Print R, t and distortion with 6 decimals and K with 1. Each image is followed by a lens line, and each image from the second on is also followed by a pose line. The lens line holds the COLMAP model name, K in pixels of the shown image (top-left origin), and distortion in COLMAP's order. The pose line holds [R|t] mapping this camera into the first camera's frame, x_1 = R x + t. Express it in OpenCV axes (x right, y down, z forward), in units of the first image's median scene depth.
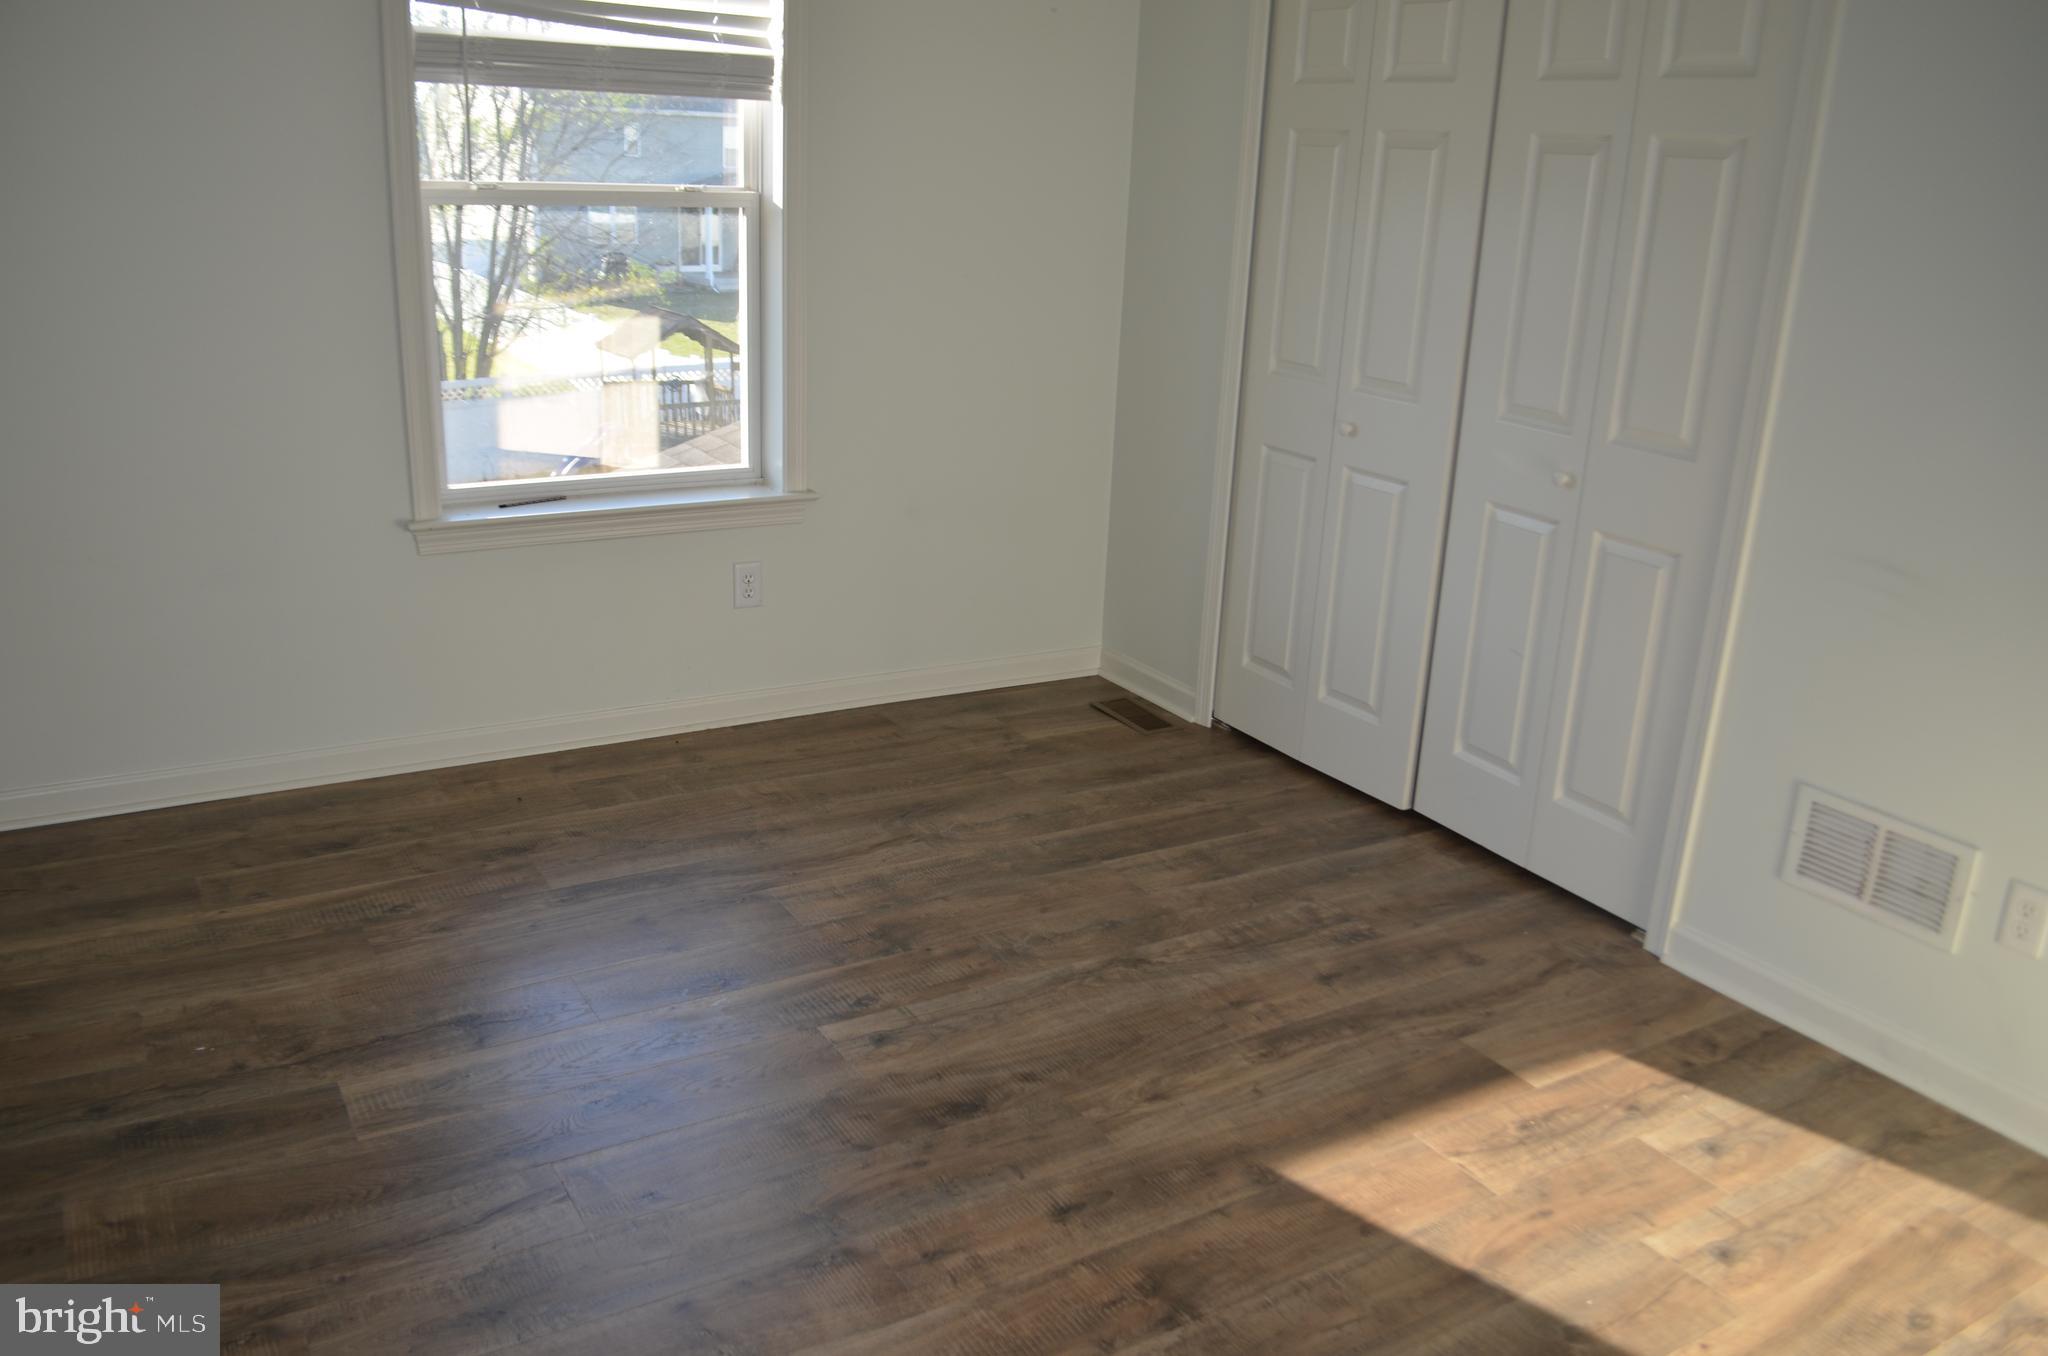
lens RADIAL K [[1596.3, 0, 1068.3], [0, 1596.3, 690.8], [0, 0, 1]] dist [-0.083364, 0.011478]
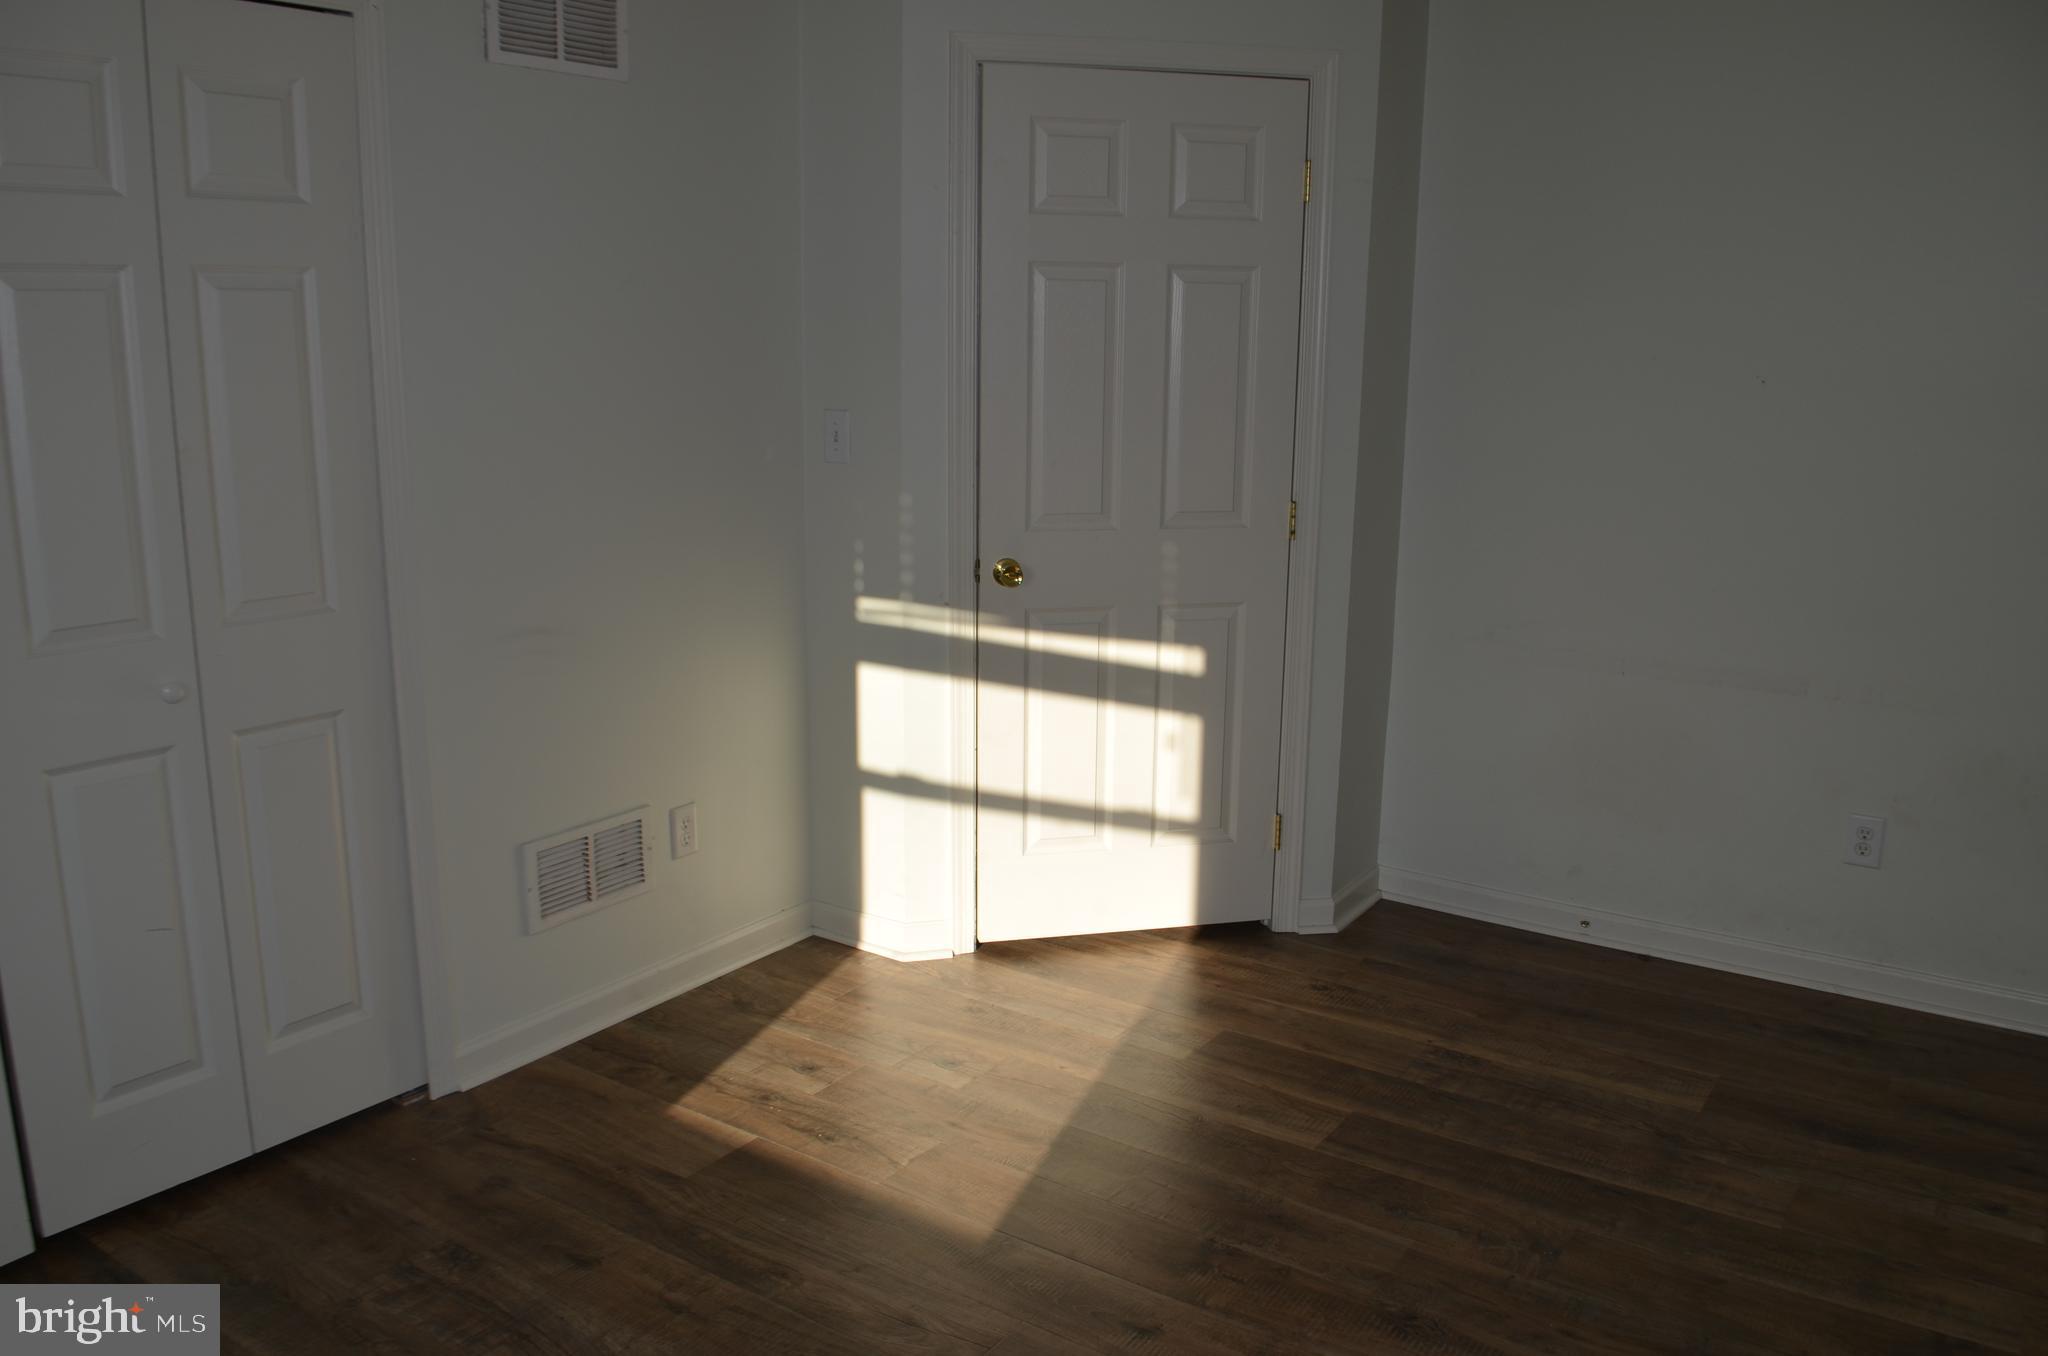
lens RADIAL K [[1596.3, 0, 1068.3], [0, 1596.3, 690.8], [0, 0, 1]] dist [-0.083364, 0.011478]
pose [[-0.411229, -0.256683, 0.874645, -0.628916], [0.246629, 0.892413, 0.377854, -0.361337], [-0.877533, 0.371097, -0.303681, 0.966037]]
